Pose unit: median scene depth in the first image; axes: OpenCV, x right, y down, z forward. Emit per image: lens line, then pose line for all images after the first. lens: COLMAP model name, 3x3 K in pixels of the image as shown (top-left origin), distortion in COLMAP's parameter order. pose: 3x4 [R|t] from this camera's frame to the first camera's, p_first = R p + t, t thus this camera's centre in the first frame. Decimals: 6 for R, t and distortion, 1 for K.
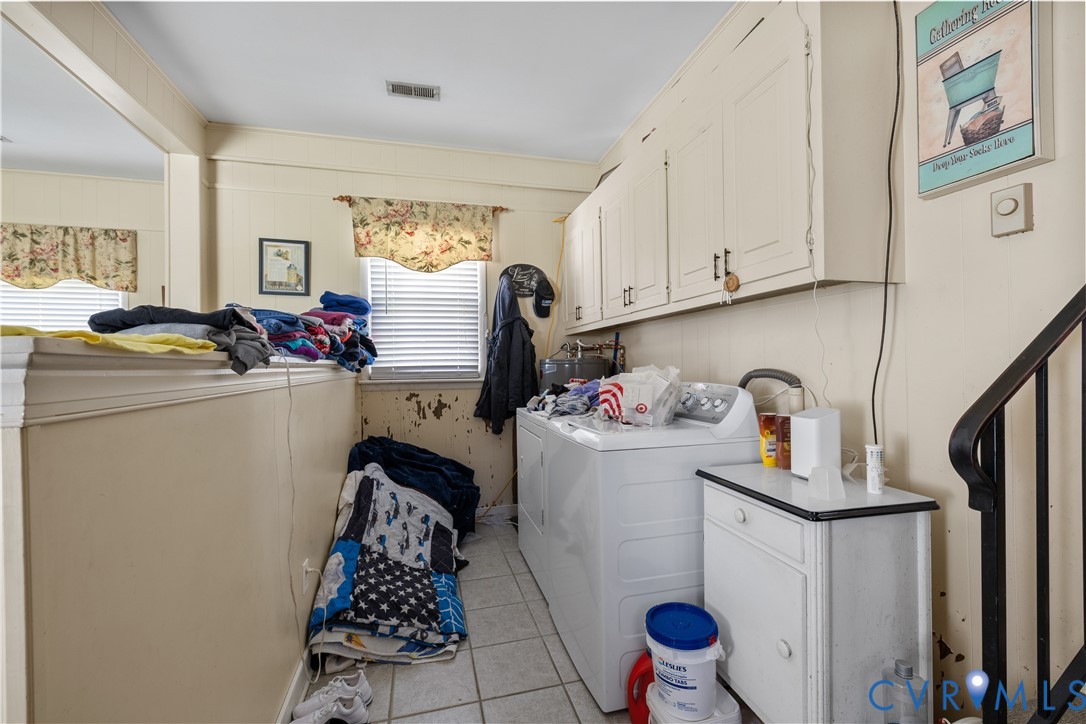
lens RADIAL K [[453.9, 0, 539.7], [0, 453.9, 361.2], [0, 0, 1]] dist [0.002196, 0.000748]
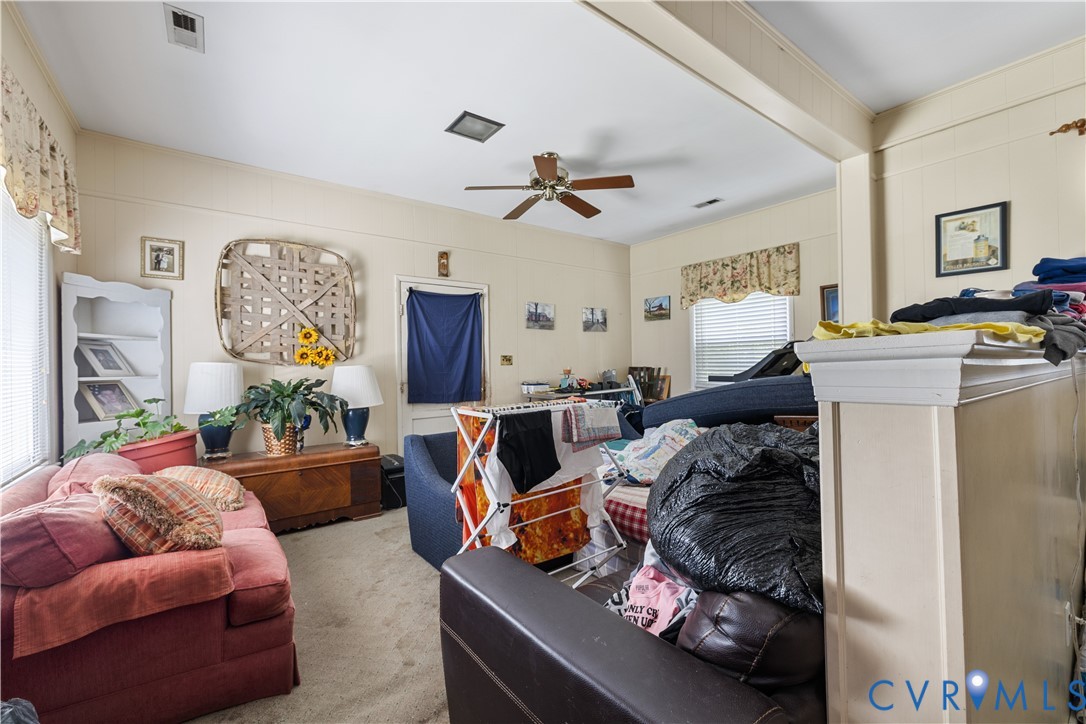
lens RADIAL K [[453.9, 0, 540.4], [0, 453.9, 365.4], [0, 0, 1]] dist [0.002196, 0.000748]
pose [[0.388871, 0.004736, -0.921280, -0.085236], [0.019902, 0.999710, 0.013540, -0.000174], [0.921077, -0.023600, 0.388664, -0.084680]]
